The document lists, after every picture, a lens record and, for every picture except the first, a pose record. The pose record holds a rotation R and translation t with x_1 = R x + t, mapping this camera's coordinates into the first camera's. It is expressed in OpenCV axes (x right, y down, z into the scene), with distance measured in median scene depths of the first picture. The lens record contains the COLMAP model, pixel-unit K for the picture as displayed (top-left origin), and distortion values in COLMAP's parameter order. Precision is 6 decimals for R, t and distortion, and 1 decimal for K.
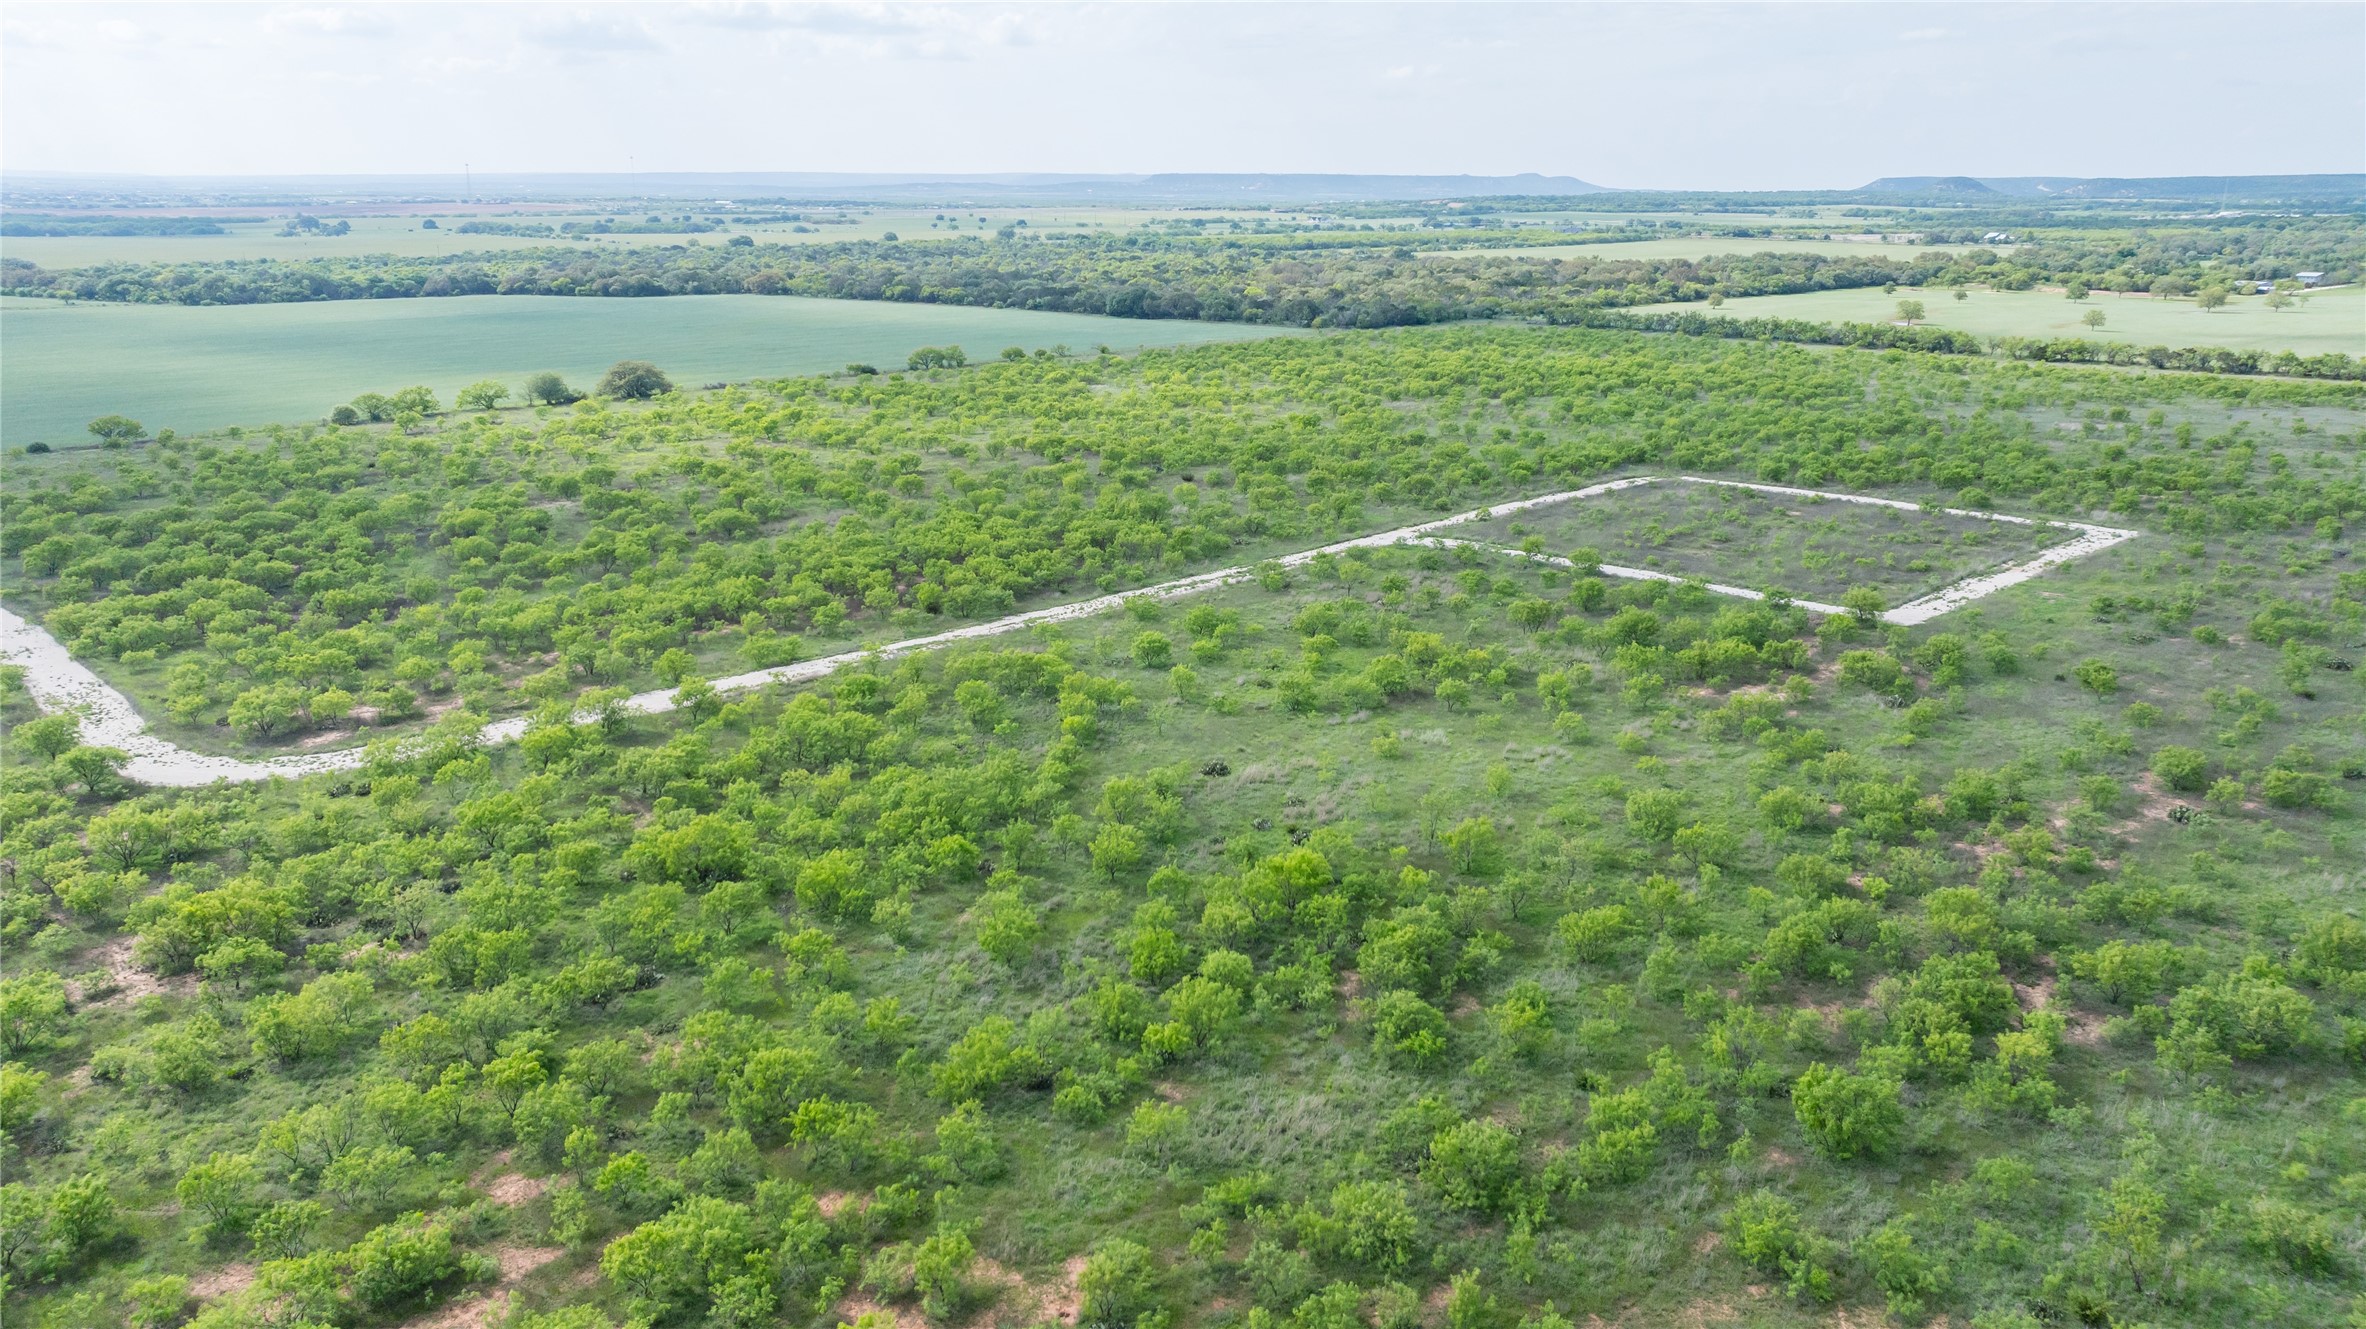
lens RADIAL K [[1678.9, 0, 1183.0], [0, 1678.9, 664.5], [0, 0, 1]] dist [-0.005940, 0.002690]
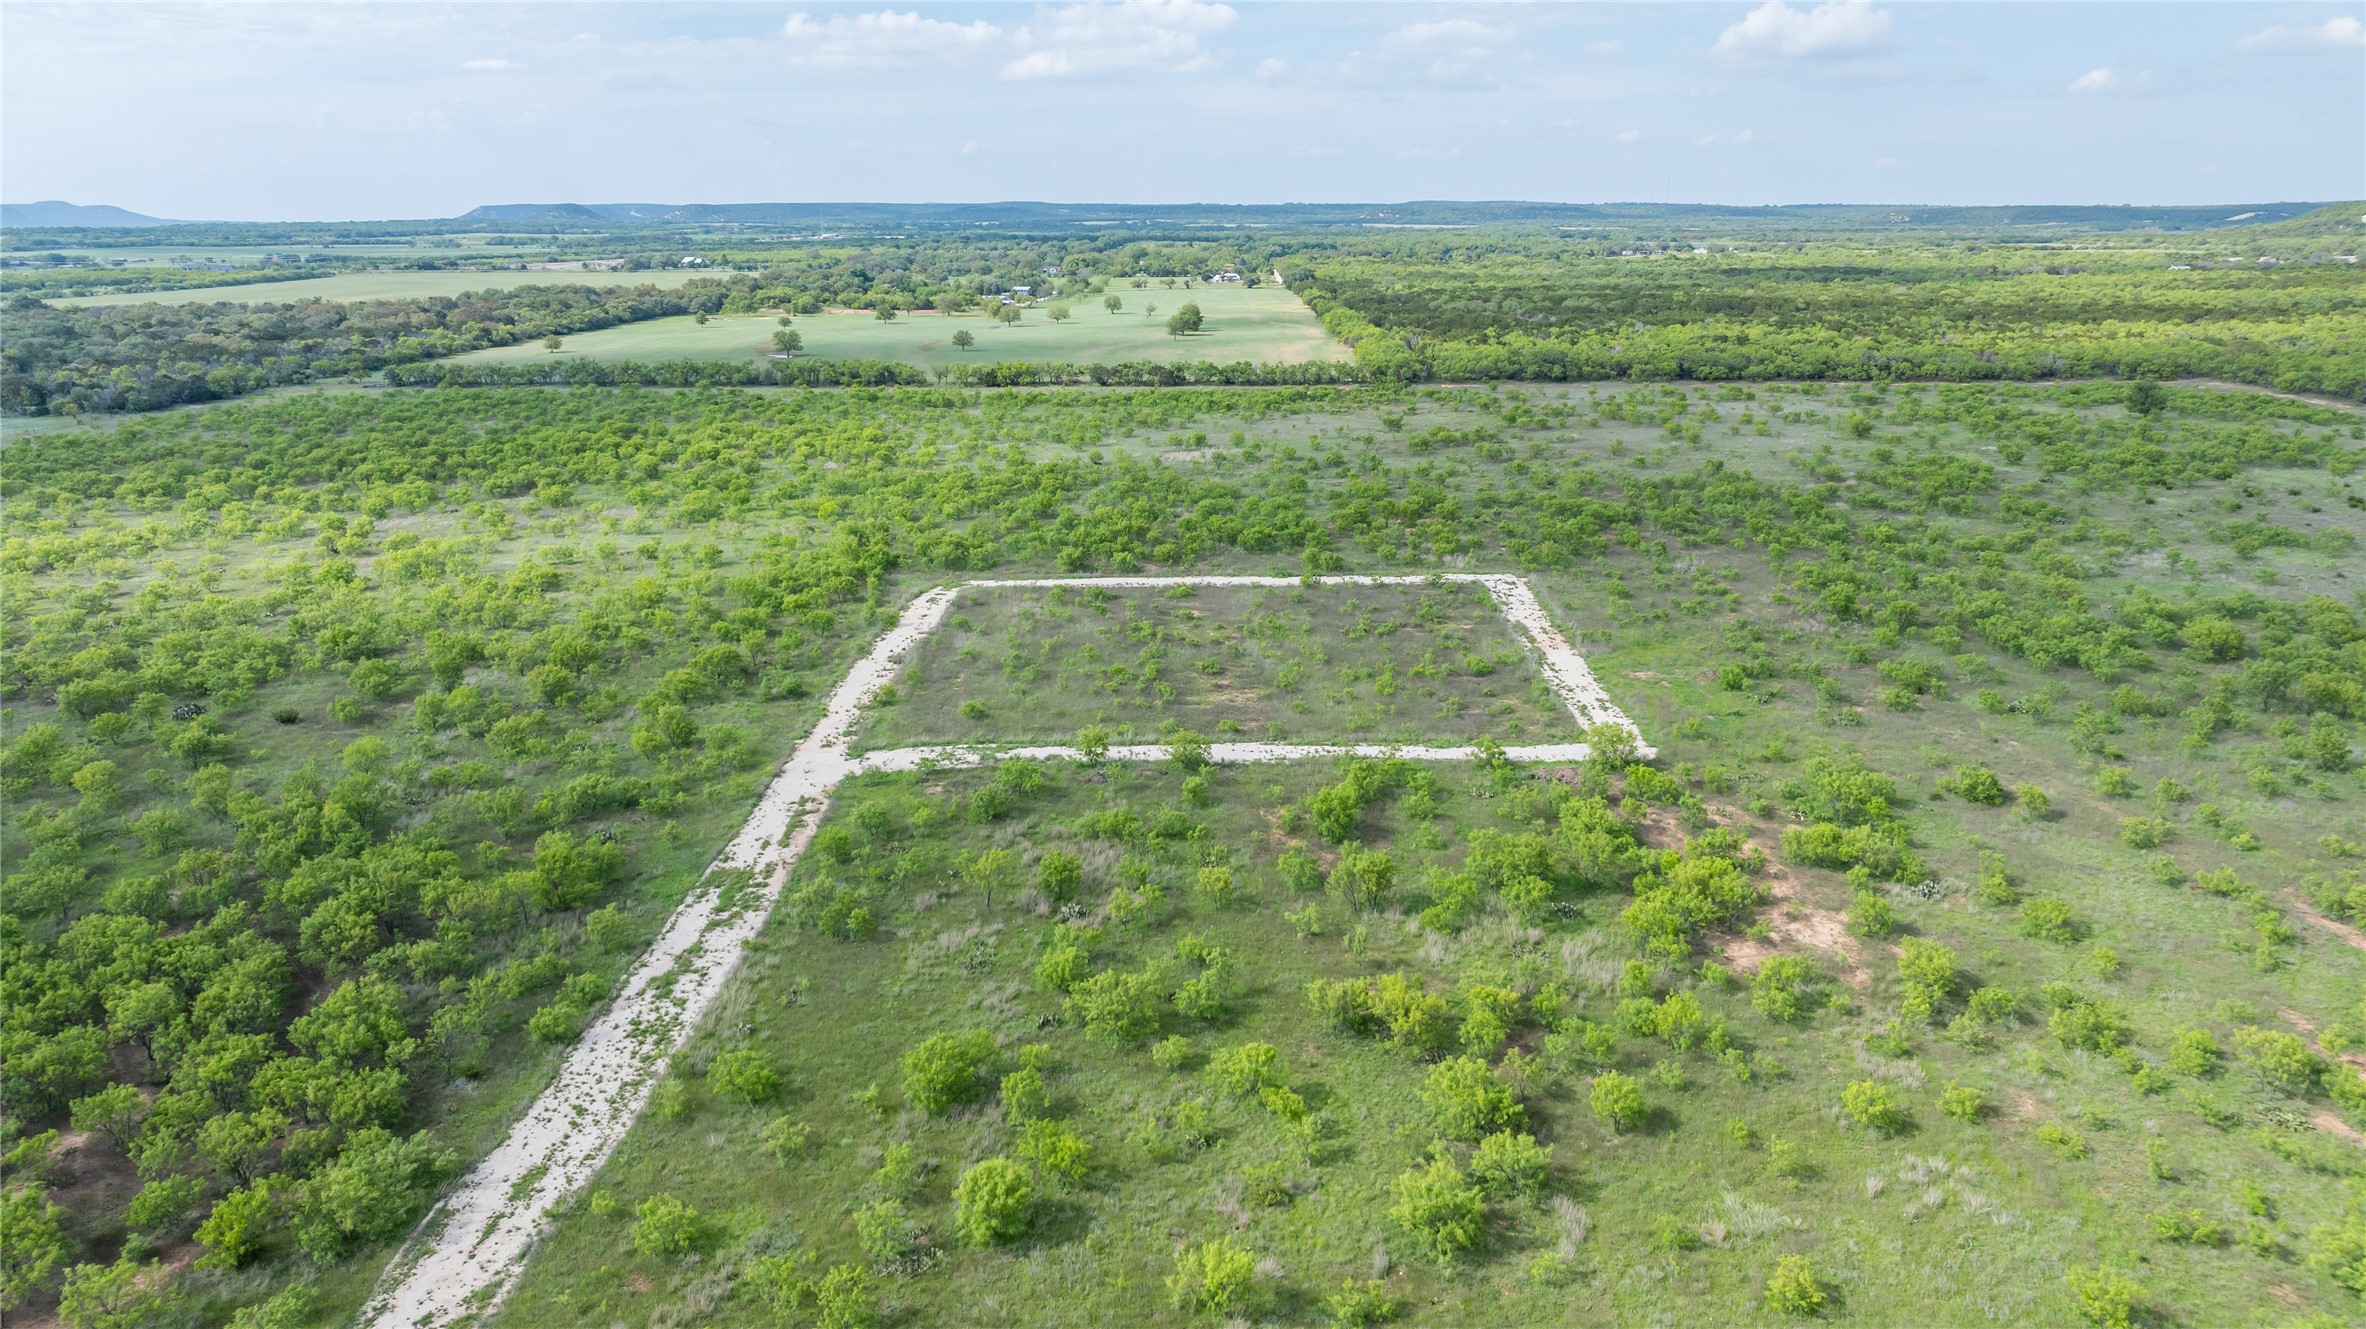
lens RADIAL K [[1678.9, 0, 1183.0], [0, 1678.9, 664.5], [0, 0, 1]] dist [-0.005940, 0.002690]
pose [[0.718506, -0.188061, 0.669613, -0.062190], [0.198407, 0.978168, 0.061824, -0.040509], [-0.666621, 0.088435, 0.740133, 0.142896]]
